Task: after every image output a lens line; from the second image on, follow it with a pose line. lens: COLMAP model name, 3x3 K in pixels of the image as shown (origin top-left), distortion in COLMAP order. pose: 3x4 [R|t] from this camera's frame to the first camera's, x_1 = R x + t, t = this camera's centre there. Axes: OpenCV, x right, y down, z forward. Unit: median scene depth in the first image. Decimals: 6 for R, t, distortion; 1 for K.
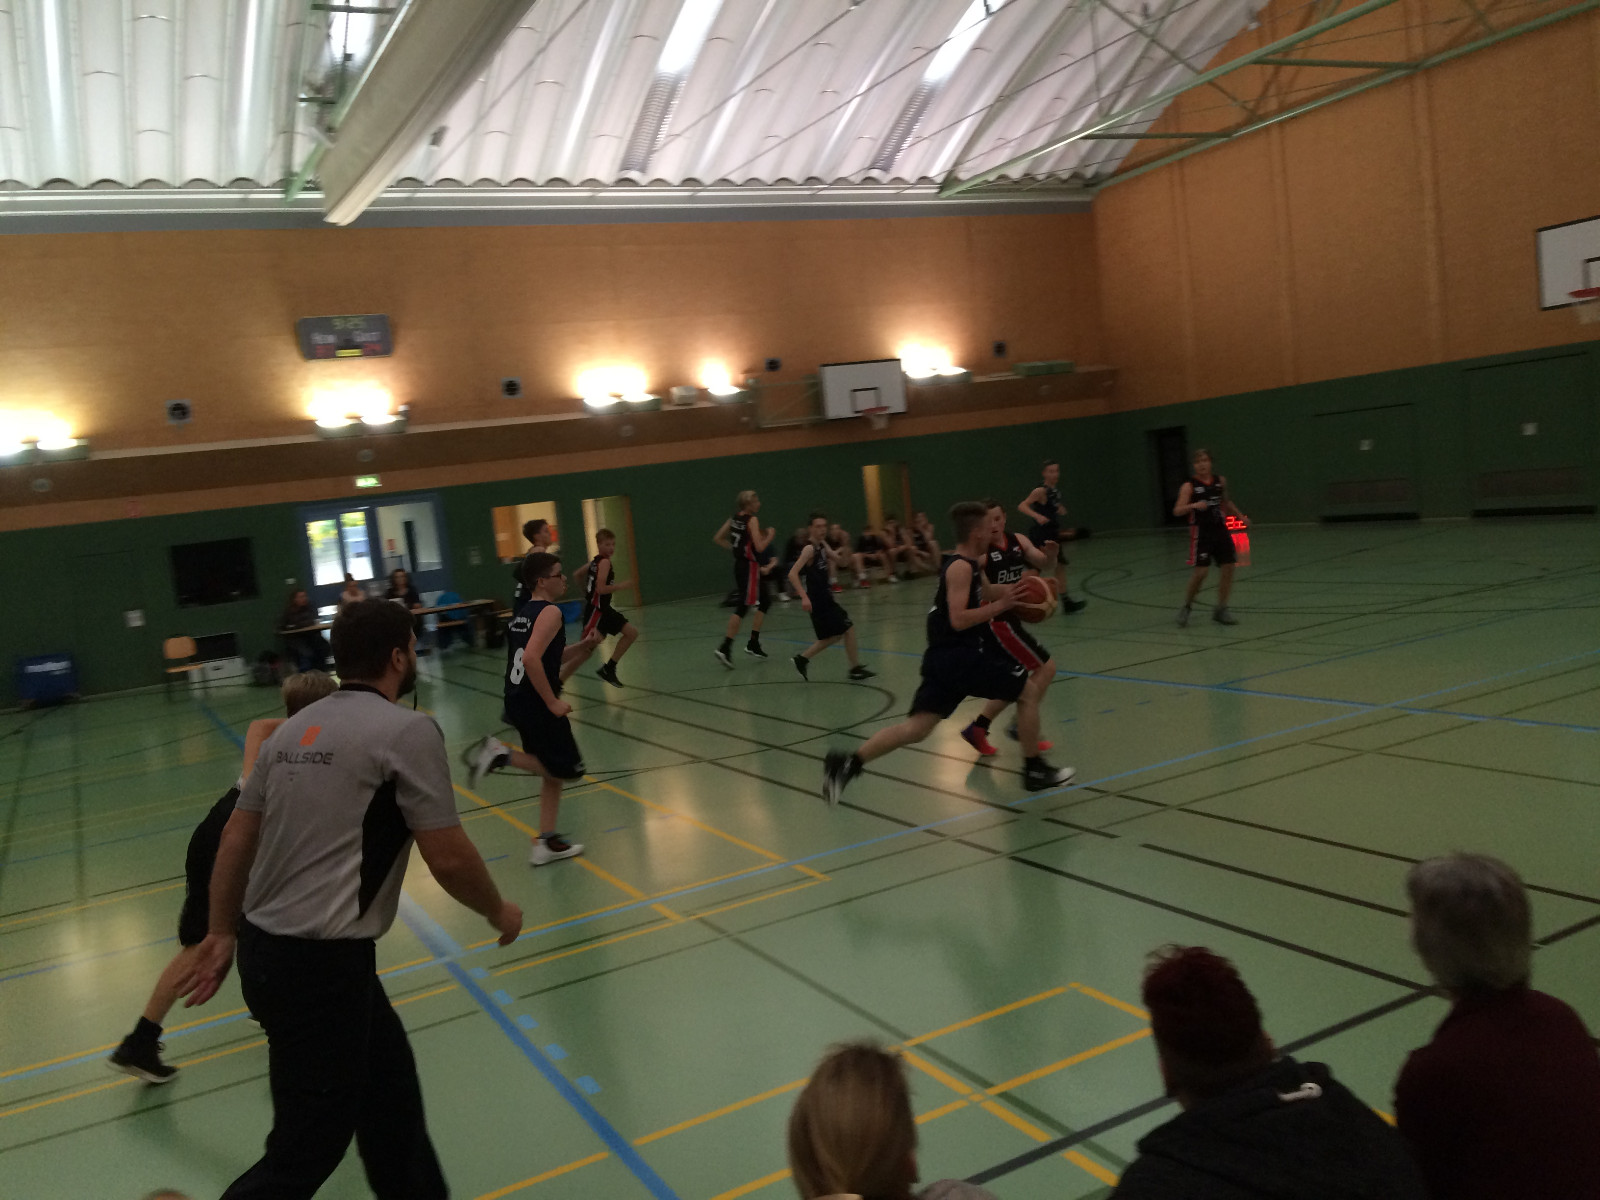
lens RADIAL K [[1368.7, 0, 790.5], [0, 1368.7, 601.8], [0, 0, 1]] dist [0.126101, -0.162347]
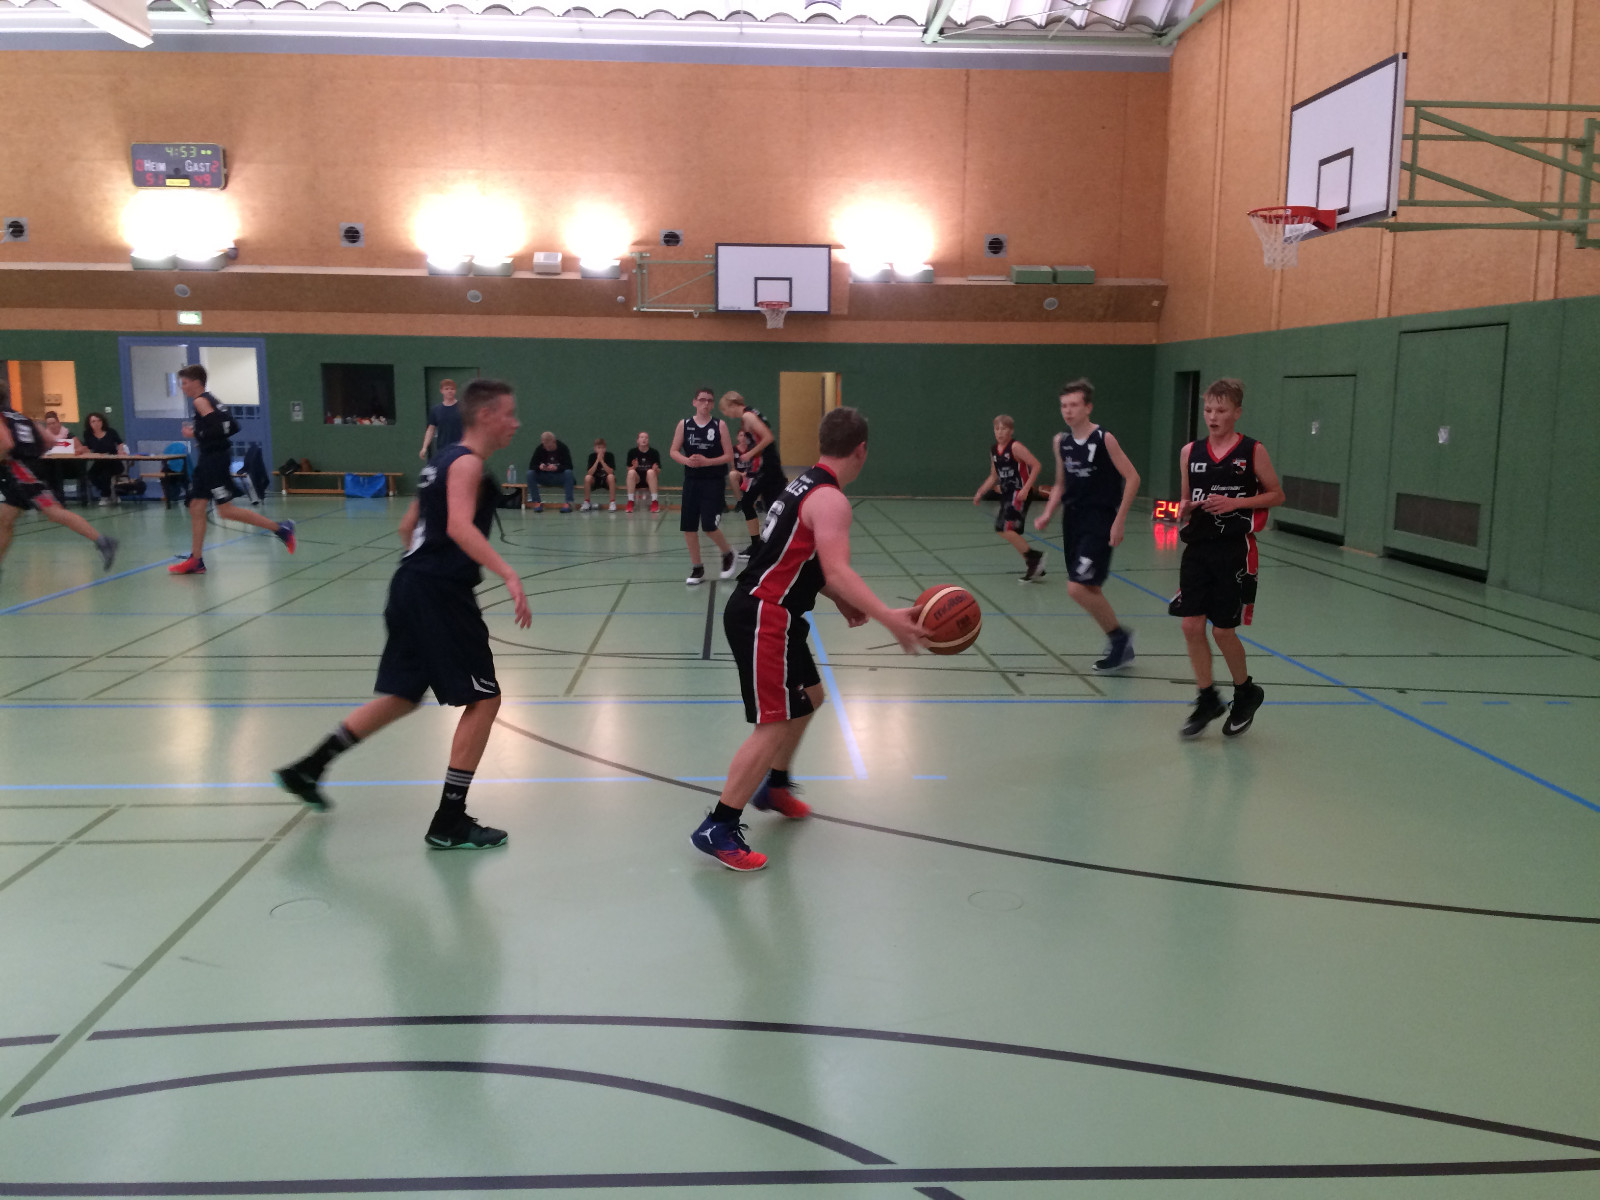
lens RADIAL K [[1368.7, 0, 791.4], [0, 1368.7, 566.4], [0, 0, 1]] dist [0.126101, -0.162347]
pose [[0.891743, 0.188136, -0.411580, 0.453544], [-0.156089, 0.981545, 0.110482, -0.080760], [0.424770, -0.034278, 0.904652, 0.257932]]
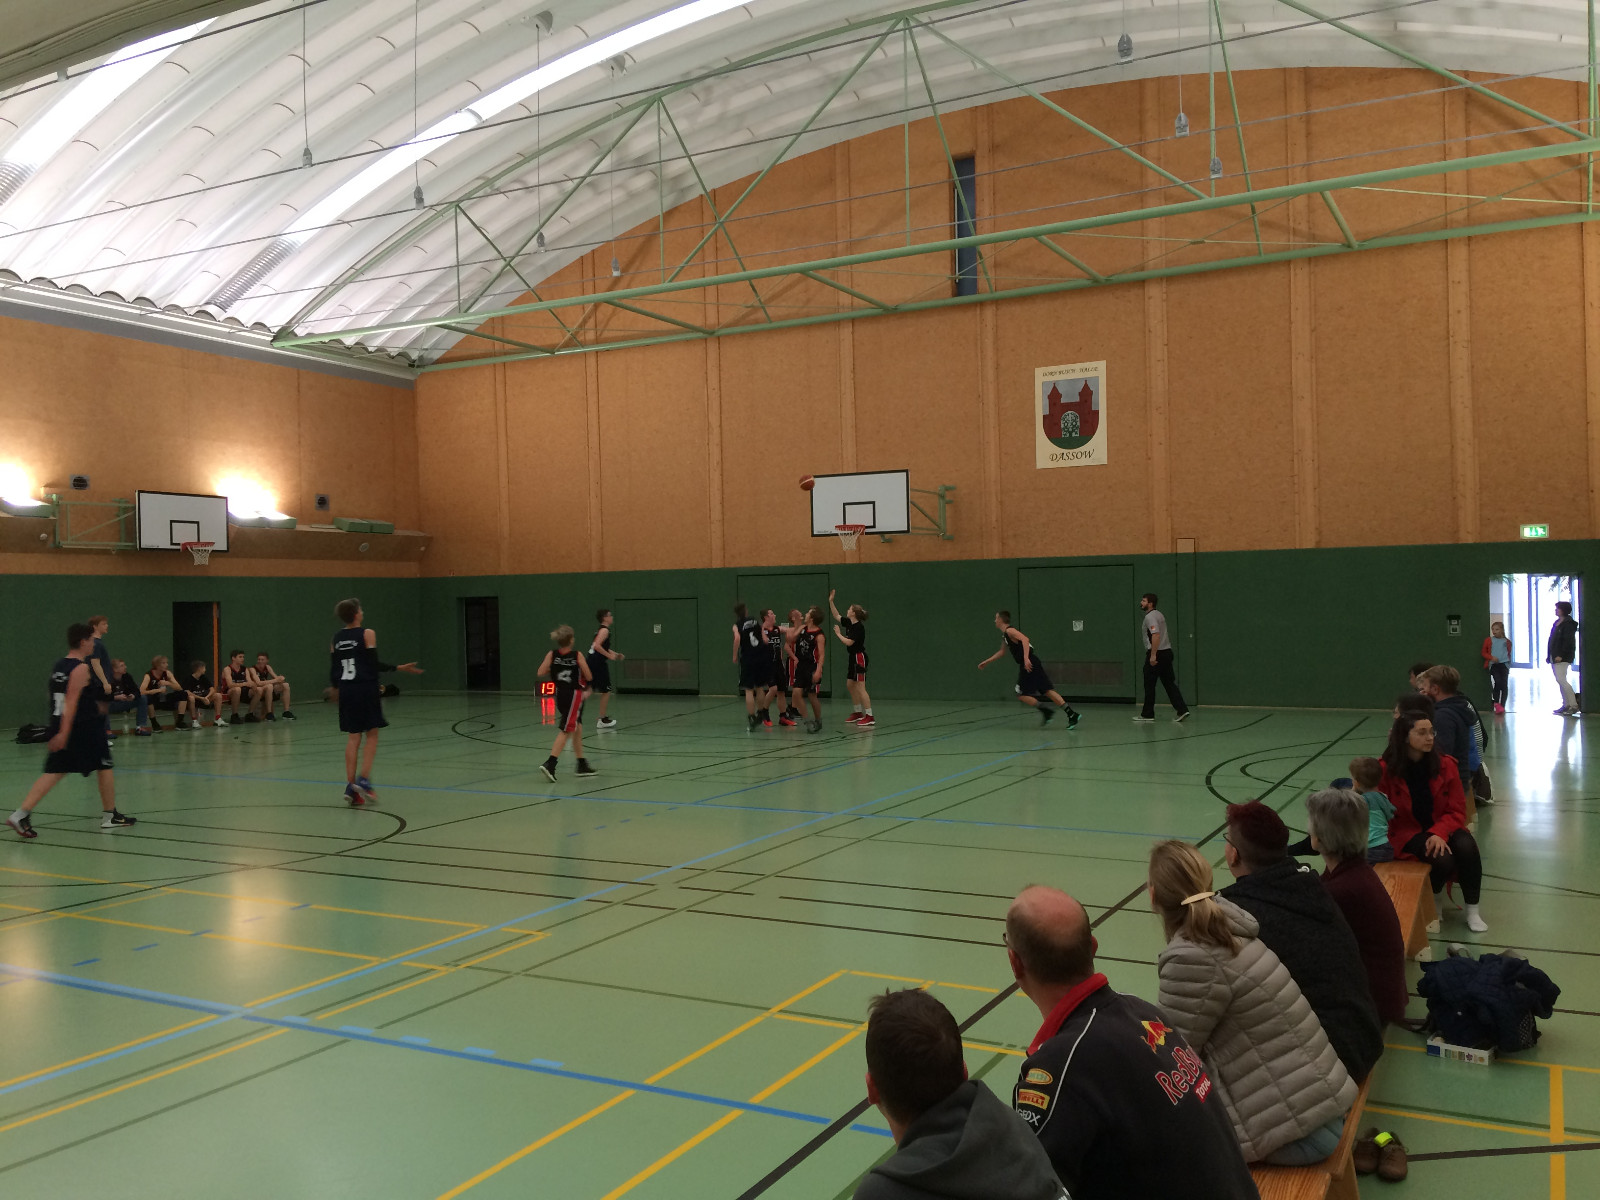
lens RADIAL K [[1368.7, 0, 799.9], [0, 1368.7, 586.2], [0, 0, 1]] dist [0.126101, -0.162347]
pose [[0.828153, 0.109062, 0.549789, -0.123130], [-0.030729, 0.988246, -0.149752, 0.021075], [-0.559659, 0.107123, 0.821770, -0.027403]]
